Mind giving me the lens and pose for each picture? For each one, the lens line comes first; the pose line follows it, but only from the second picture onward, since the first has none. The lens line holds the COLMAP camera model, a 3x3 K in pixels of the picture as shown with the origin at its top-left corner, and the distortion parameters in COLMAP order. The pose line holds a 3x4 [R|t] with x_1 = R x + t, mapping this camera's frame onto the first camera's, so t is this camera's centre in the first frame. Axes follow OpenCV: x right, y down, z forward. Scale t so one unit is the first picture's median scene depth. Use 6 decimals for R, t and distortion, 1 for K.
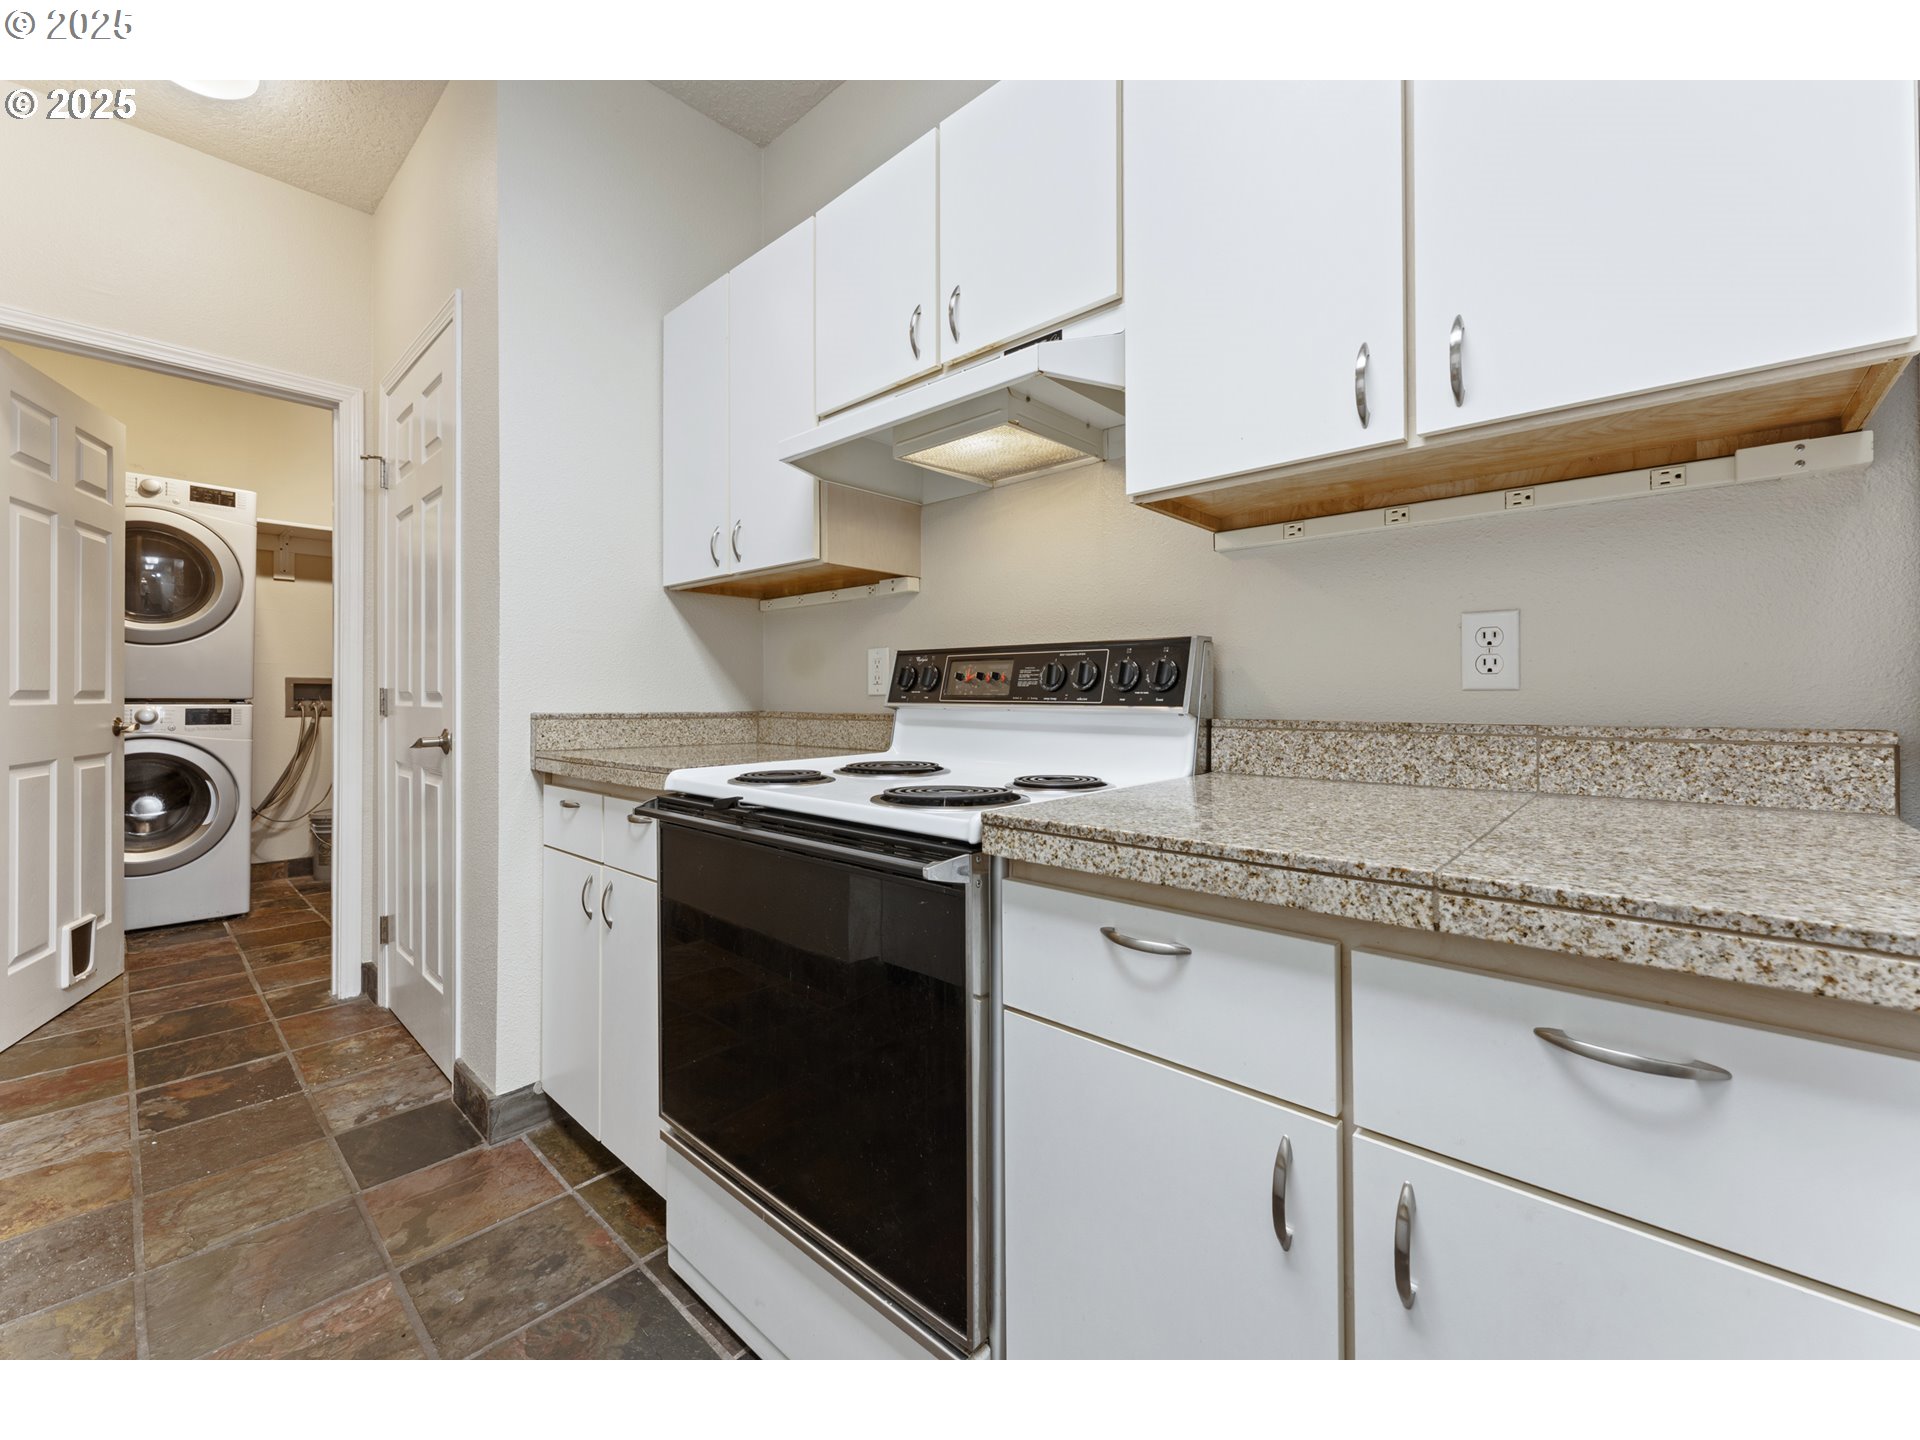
lens RADIAL K [[774.6, 0, 966.3], [0, 774.6, 692.5], [0, 0, 1]] dist [-0.001945, 0.000088]
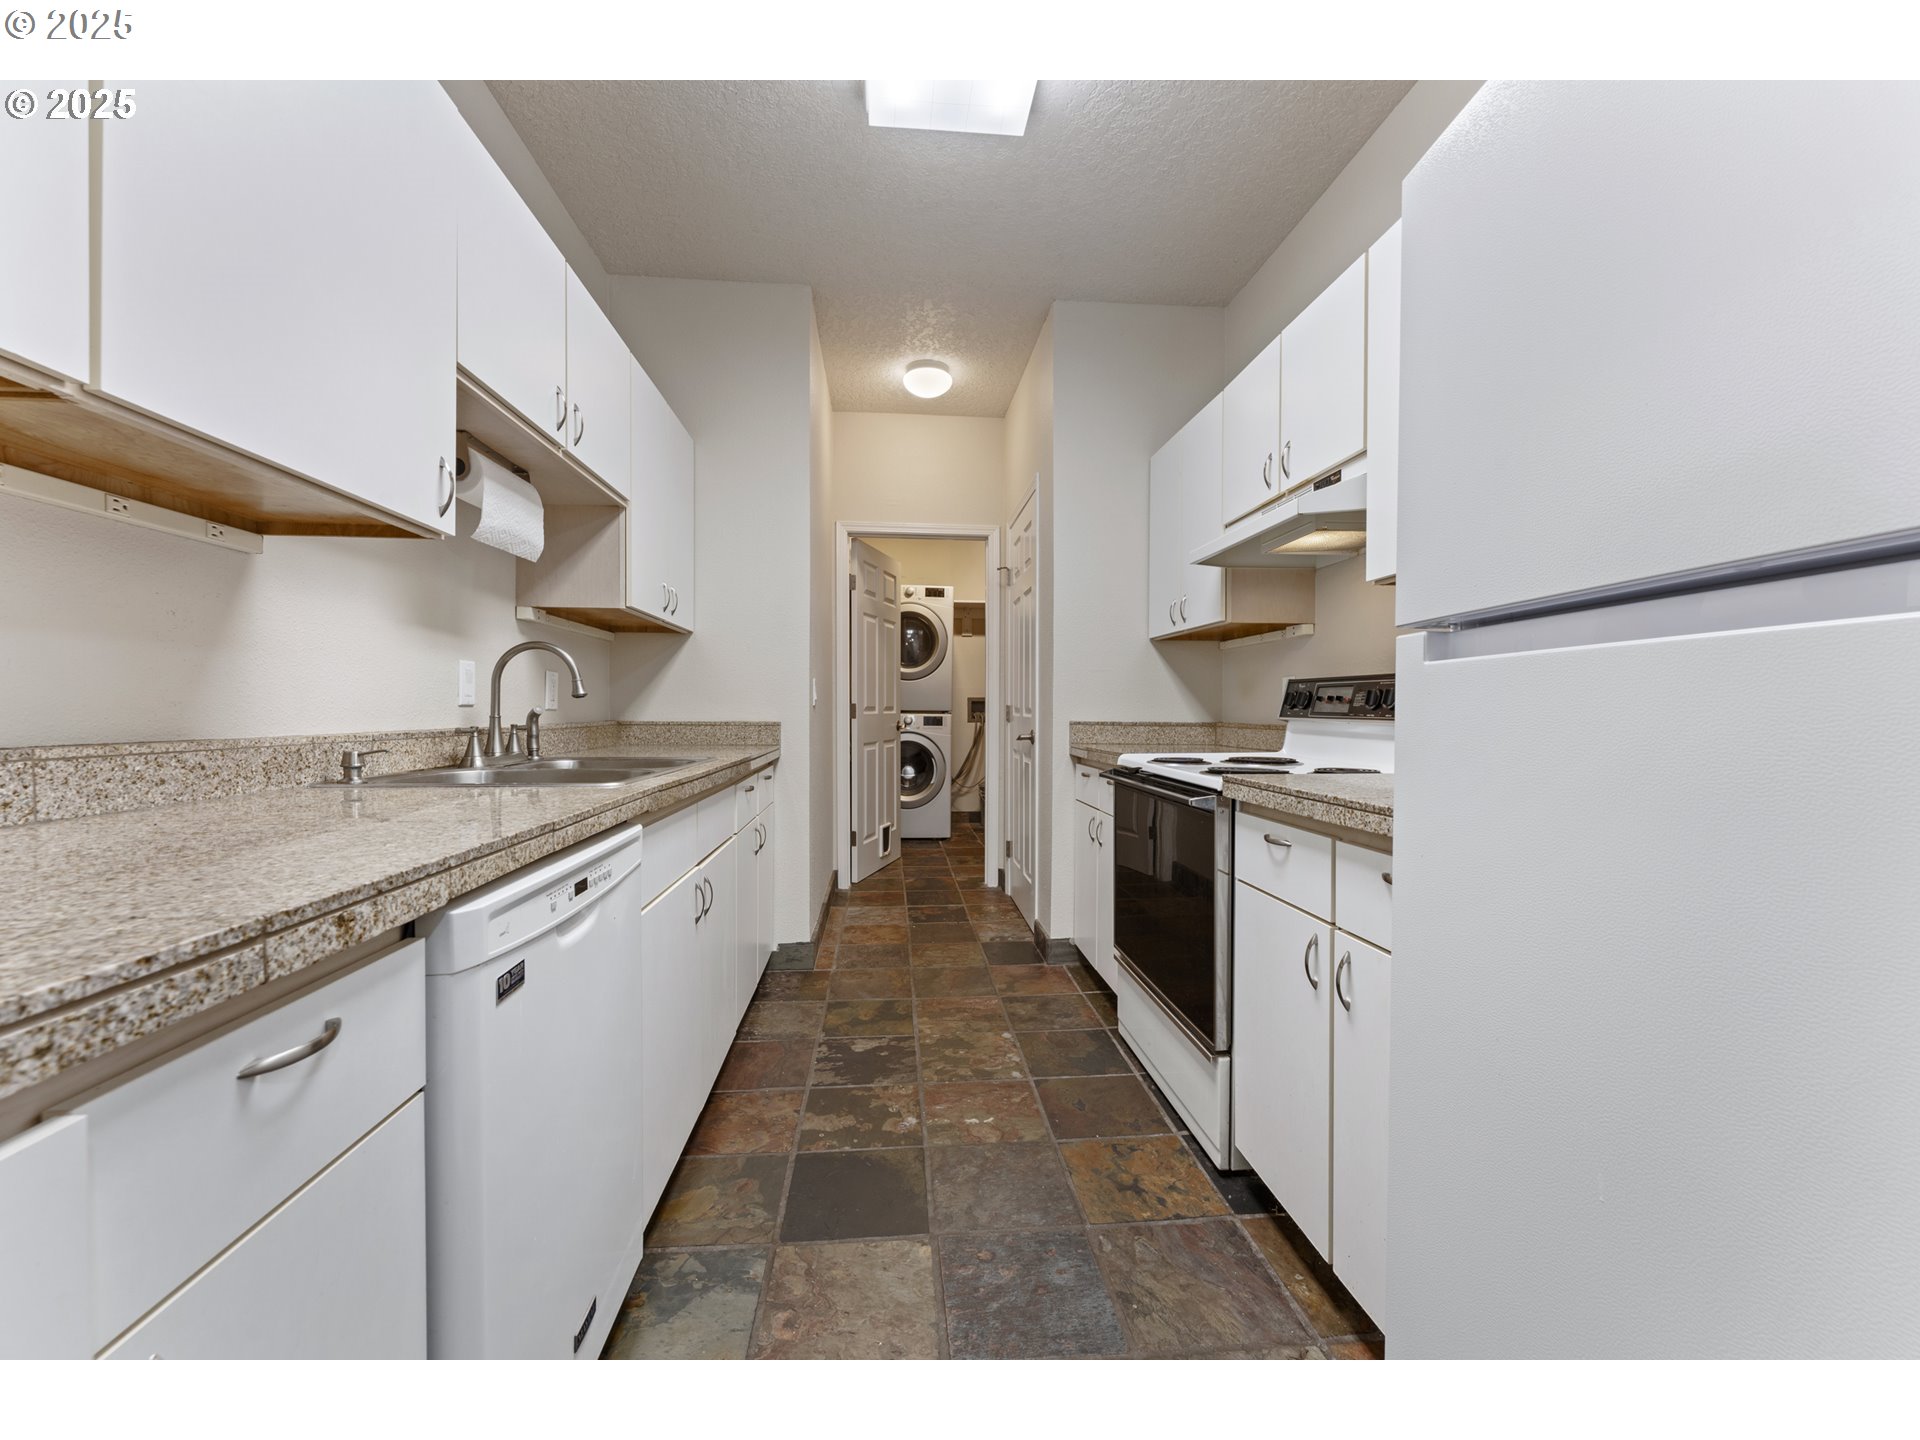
lens RADIAL K [[774.6, 0, 978.9], [0, 774.6, 718.9], [0, 0, 1]] dist [-0.001945, 0.000088]
pose [[0.754431, 0.012089, -0.656268, 0.378994], [-0.000300, 0.999837, 0.018073, -0.007819], [0.656380, -0.013438, 0.754311, -0.387821]]
